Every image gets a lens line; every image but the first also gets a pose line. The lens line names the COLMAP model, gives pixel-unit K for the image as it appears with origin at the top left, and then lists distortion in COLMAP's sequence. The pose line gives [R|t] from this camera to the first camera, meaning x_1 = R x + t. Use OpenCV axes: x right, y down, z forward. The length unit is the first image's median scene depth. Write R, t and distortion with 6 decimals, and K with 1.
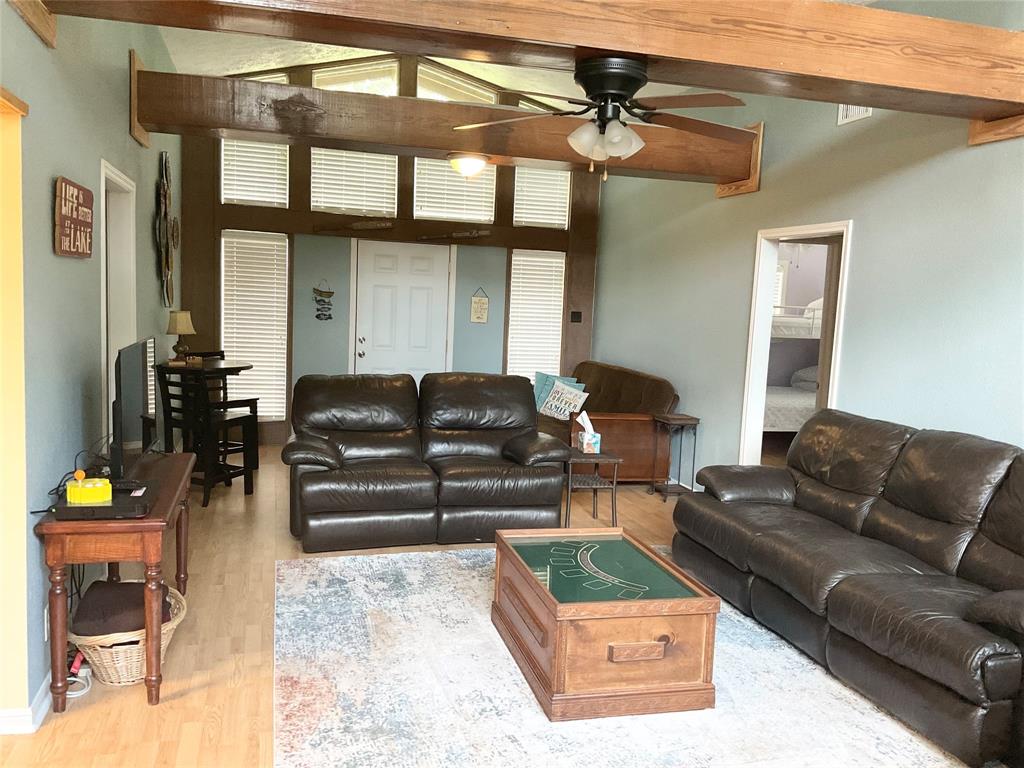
lens RADIAL K [[856.9, 0, 512.0], [0, 856.9, 384.0], [0, 0, 1]] dist [0.122276, -0.167682]
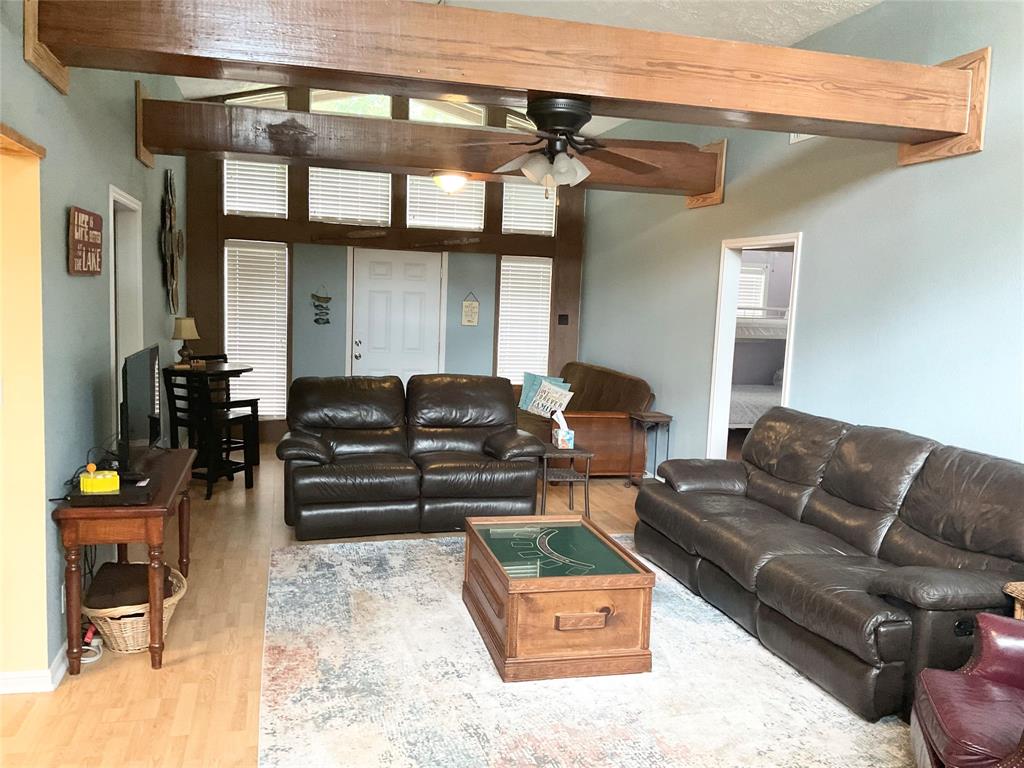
lens RADIAL K [[856.9, 0, 512.0], [0, 856.9, 384.0], [0, 0, 1]] dist [0.122276, -0.167682]
pose [[0.999917, -0.004077, -0.012253, 0.054551], [0.004102, 0.999990, 0.002022, -0.004182], [0.012244, -0.002072, 0.999923, -0.105805]]
